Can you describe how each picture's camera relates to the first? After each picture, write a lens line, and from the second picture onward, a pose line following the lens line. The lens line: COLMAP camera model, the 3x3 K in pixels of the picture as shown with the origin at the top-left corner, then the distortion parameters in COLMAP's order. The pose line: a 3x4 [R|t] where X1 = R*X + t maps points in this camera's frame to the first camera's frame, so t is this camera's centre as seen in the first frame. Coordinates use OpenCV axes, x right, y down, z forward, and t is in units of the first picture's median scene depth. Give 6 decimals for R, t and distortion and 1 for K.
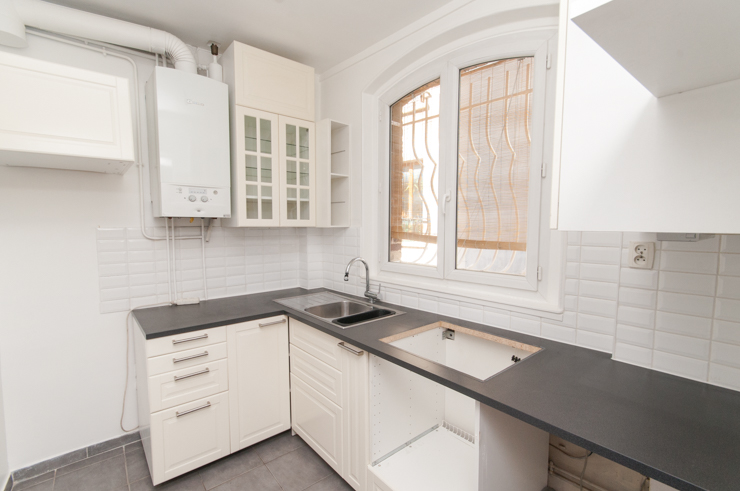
lens RADIAL K [[329.9, 0, 368.0], [0, 329.9, 250.0], [0, 0, 1]] dist [0.009962, -0.000034]
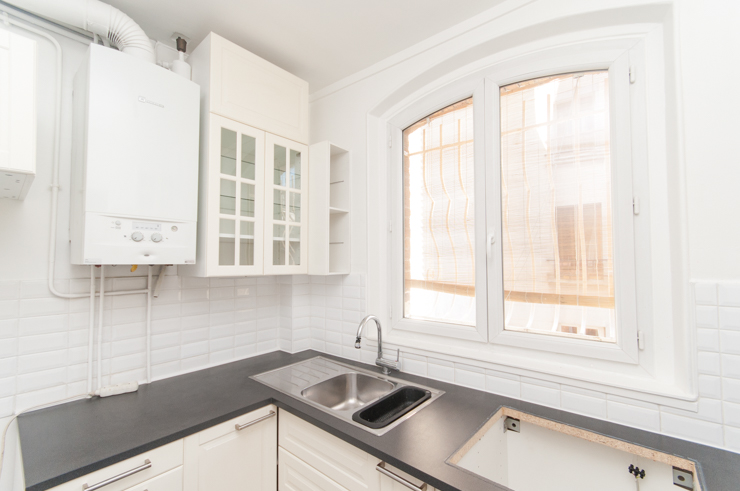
lens RADIAL K [[314.7, 0, 366.3], [0, 314.7, 251.4], [0, 0, 1]] dist [0.010141, -0.000669]
pose [[0.988540, 0.001315, 0.150956, -0.153323], [0.015423, 0.993850, -0.109659, -0.044729], [-0.150172, 0.110731, 0.982439, 0.275208]]
